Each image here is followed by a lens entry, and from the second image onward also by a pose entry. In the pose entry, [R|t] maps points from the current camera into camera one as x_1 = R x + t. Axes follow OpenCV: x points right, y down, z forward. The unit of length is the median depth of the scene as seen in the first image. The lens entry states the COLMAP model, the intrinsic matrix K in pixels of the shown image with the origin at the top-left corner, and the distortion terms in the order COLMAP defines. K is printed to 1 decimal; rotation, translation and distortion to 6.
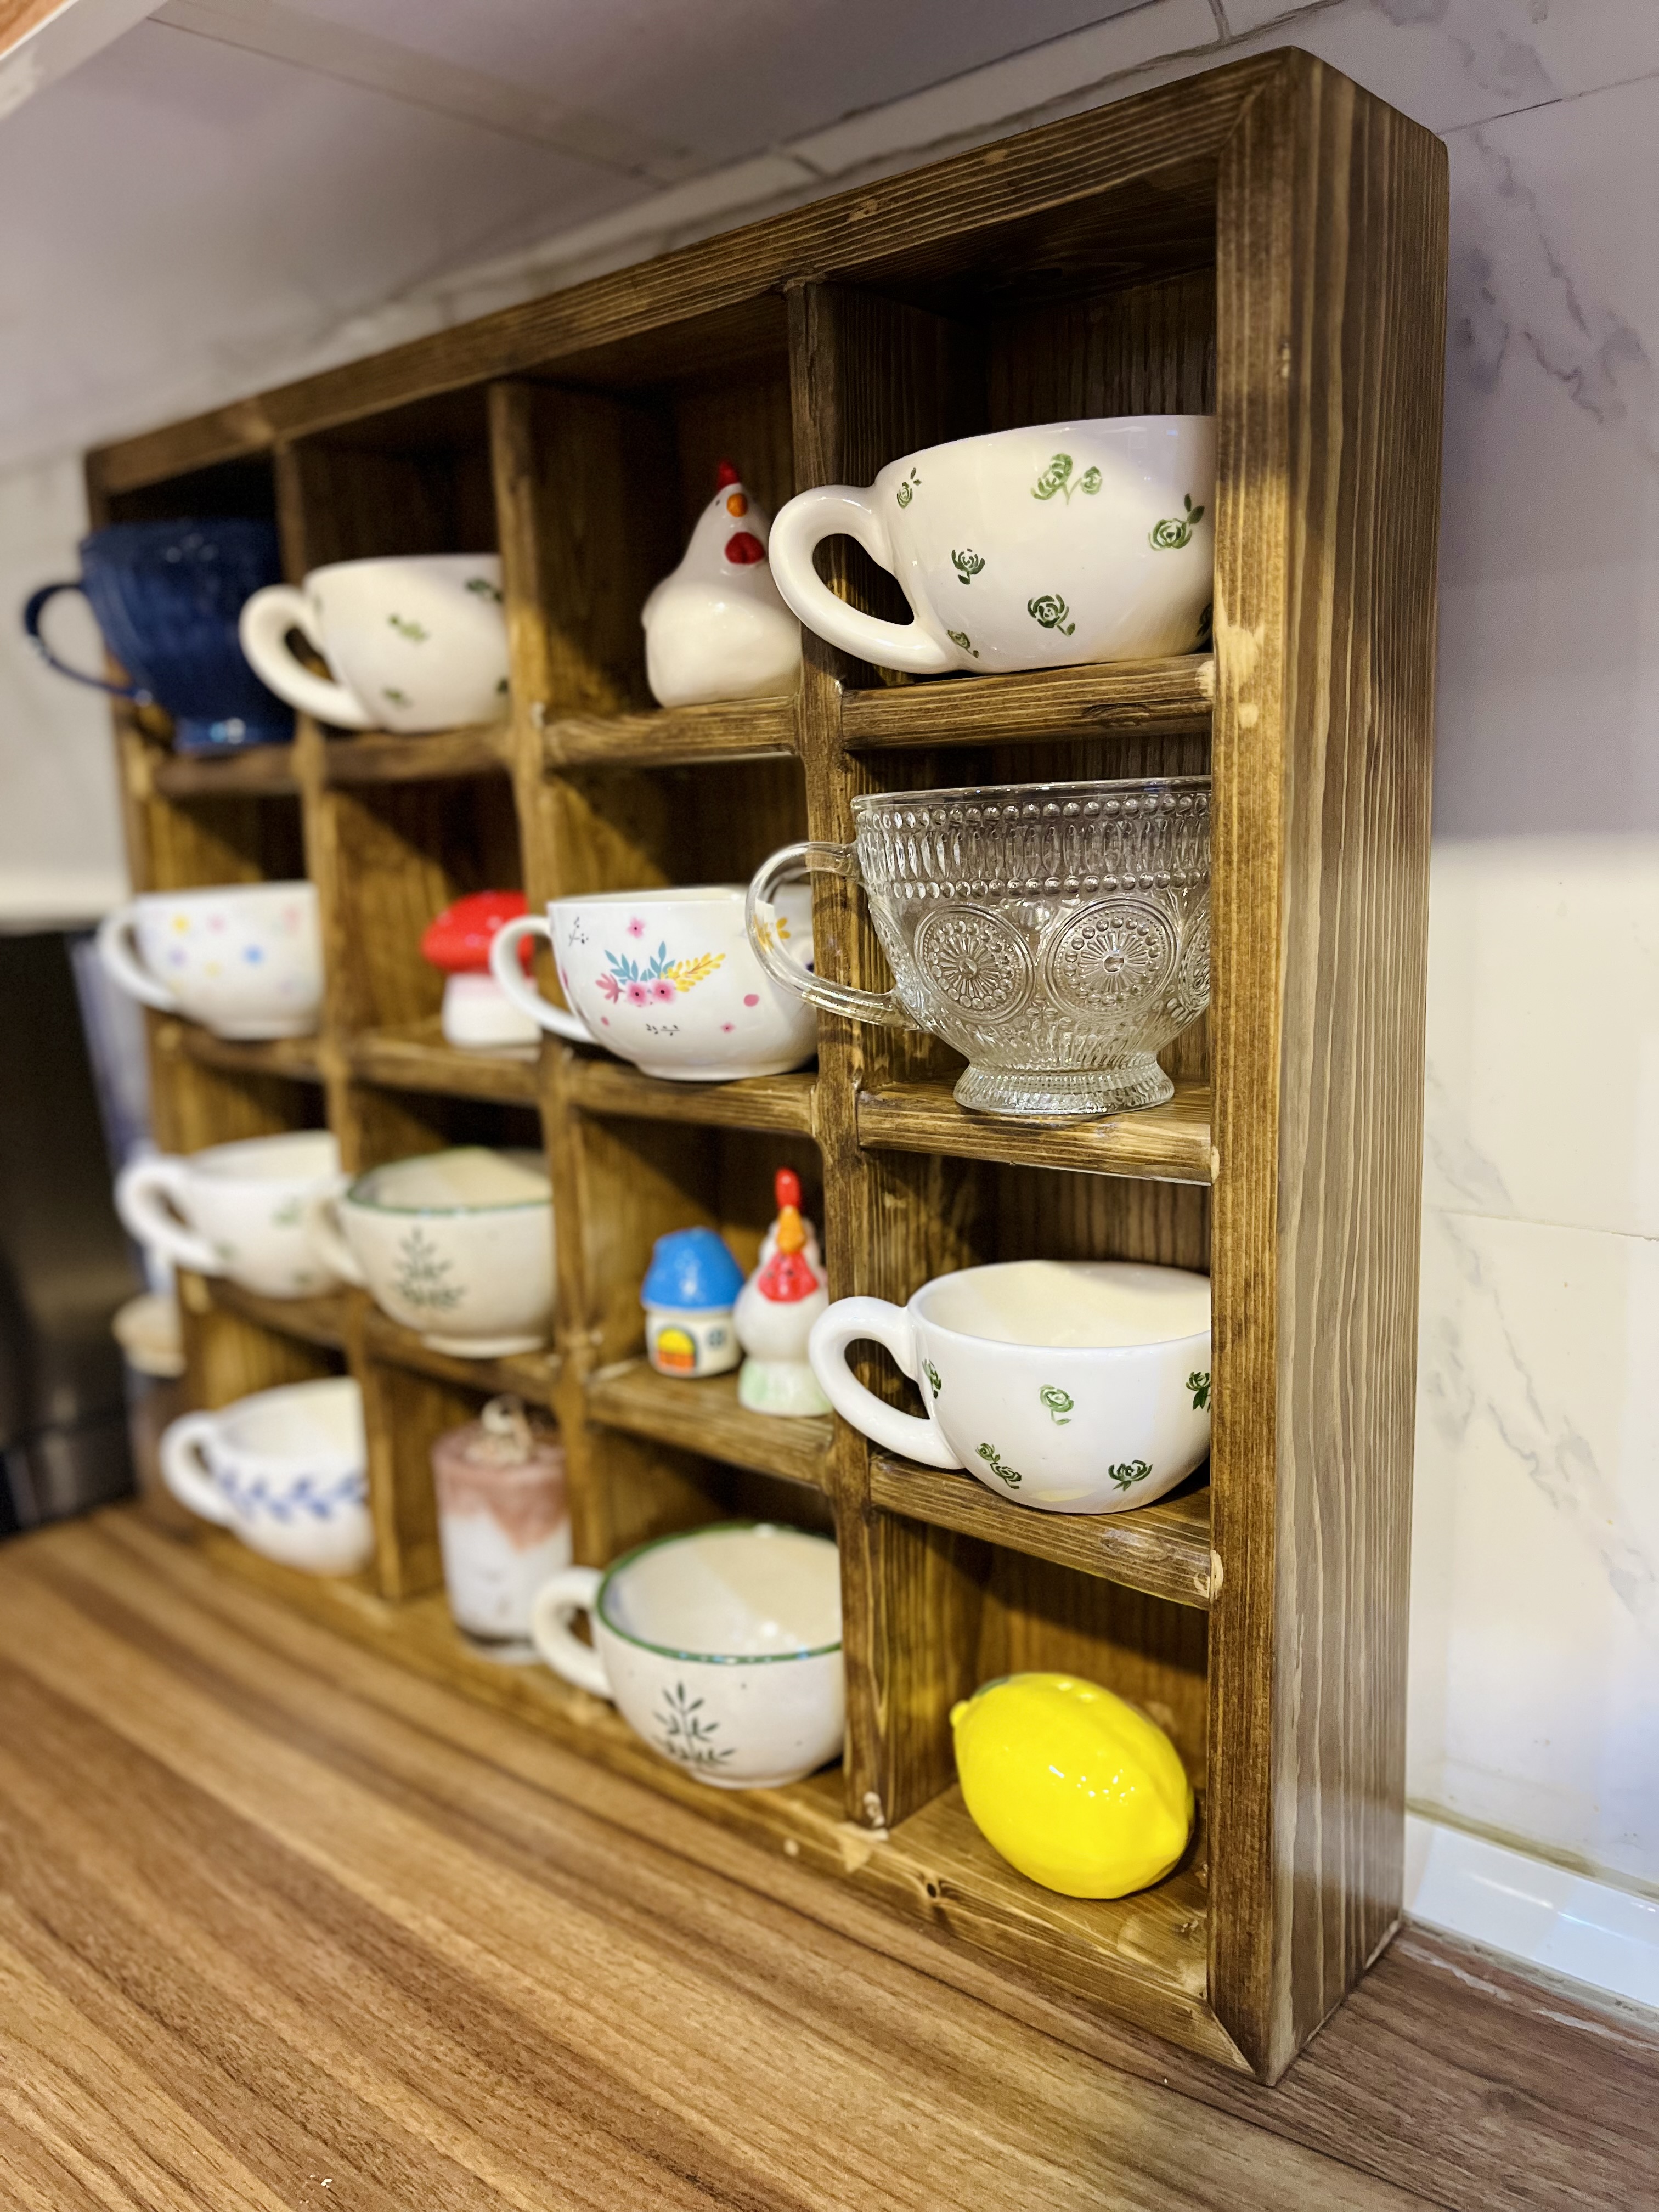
lens RADIAL K [[1662.8, 0, 831.4], [0, 1662.8, 1111.5], [0, 0, 1]] dist [0.013605, -0.013836]
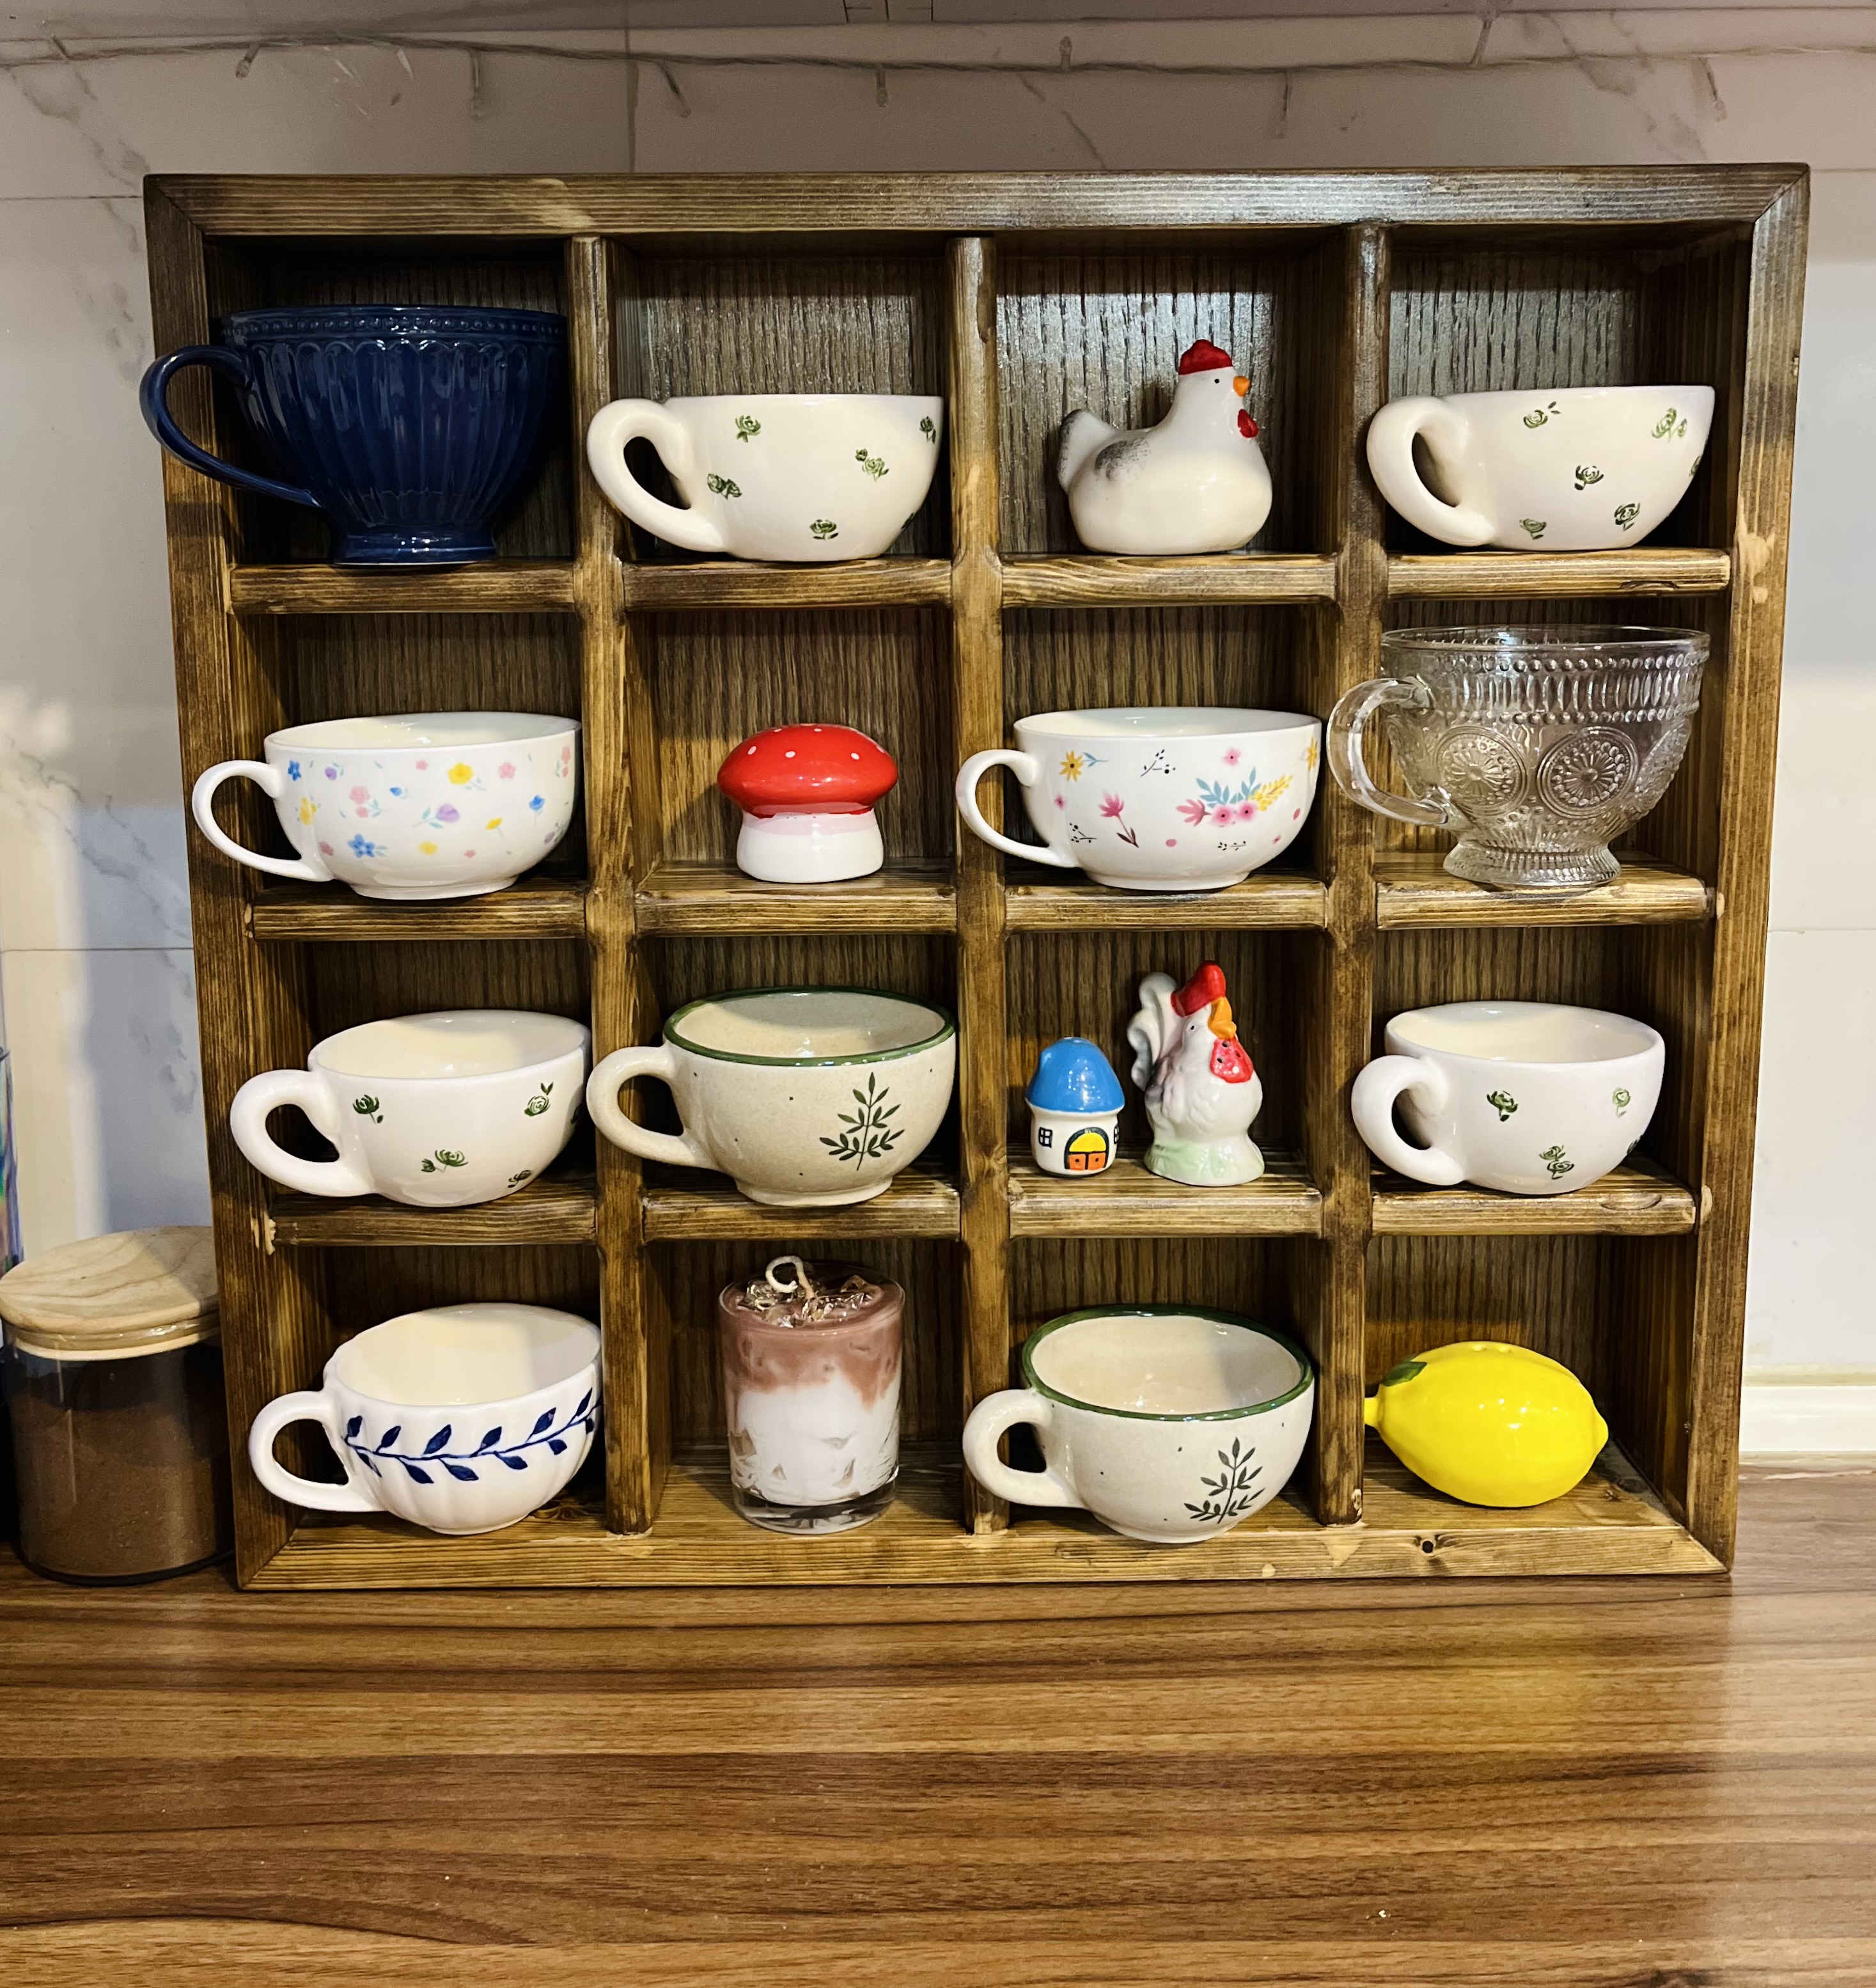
lens RADIAL K [[1902.4, 0, 949.9], [0, 1902.4, 824.2], [0, 0, 1]] dist [0.017564, 0.000000]
pose [[0.766421, -0.071930, 0.638298, -1.207623], [0.097383, 0.995235, -0.004777, -0.086505], [-0.634913, 0.065821, 0.769774, 0.153254]]
